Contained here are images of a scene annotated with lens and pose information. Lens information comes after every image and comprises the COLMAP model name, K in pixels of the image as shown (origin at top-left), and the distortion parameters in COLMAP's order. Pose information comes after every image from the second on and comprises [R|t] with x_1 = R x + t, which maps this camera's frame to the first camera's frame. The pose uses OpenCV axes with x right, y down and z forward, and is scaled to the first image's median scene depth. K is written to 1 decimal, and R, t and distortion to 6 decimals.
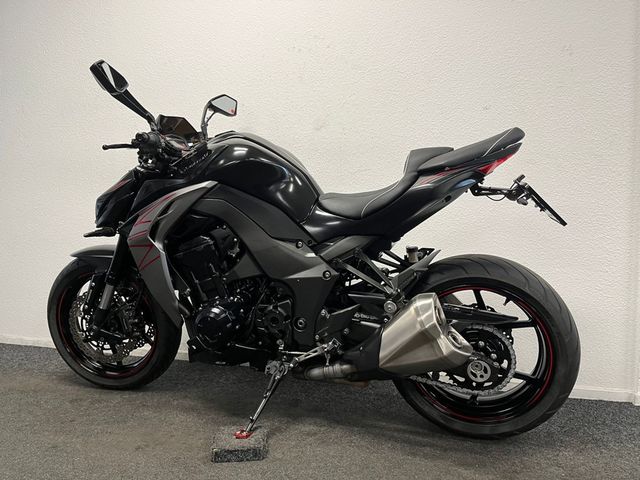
lens RADIAL K [[497.4, 0, 318.6], [0, 497.4, 243.5], [0, 0, 1]] dist [0.045916, -0.032480]
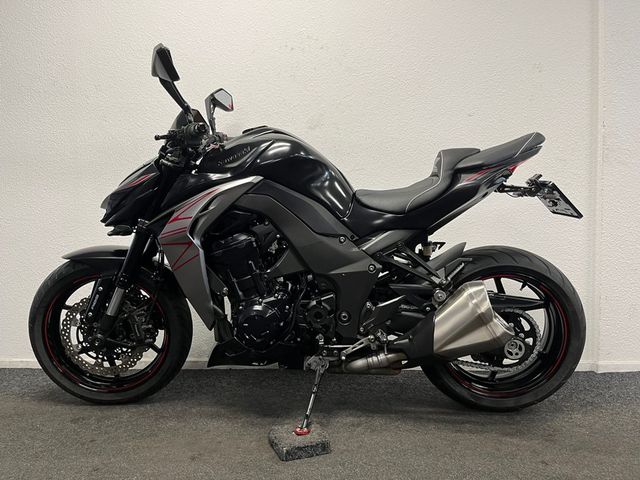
lens RADIAL K [[497.4, 0, 317.6], [0, 497.4, 243.5], [0, 0, 1]] dist [0.045916, -0.032480]
pose [[0.967081, -0.018503, 0.253797, -0.350593], [0.020670, 0.999769, -0.005876, 0.015220], [-0.253629, 0.010928, 0.967240, 0.027257]]
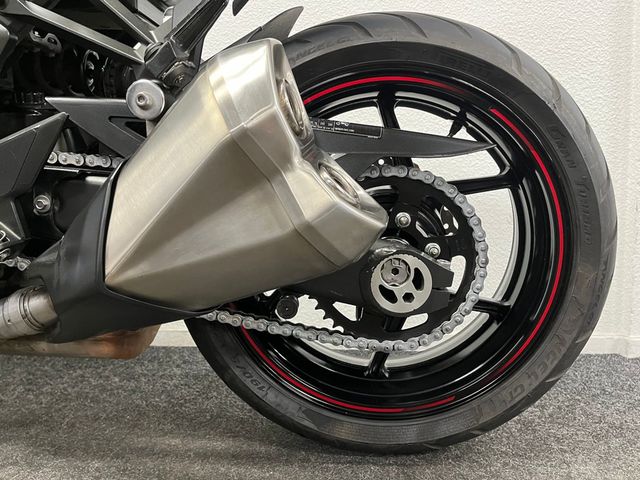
lens RADIAL K [[497.4, 0, 323.9], [0, 497.4, 241.1], [0, 0, 1]] dist [0.045916, -0.032480]
pose [[0.968585, -0.014986, 0.248232, 0.160388], [0.009744, 0.999703, 0.022332, 0.197173], [-0.248493, -0.019212, 0.968443, 0.606147]]
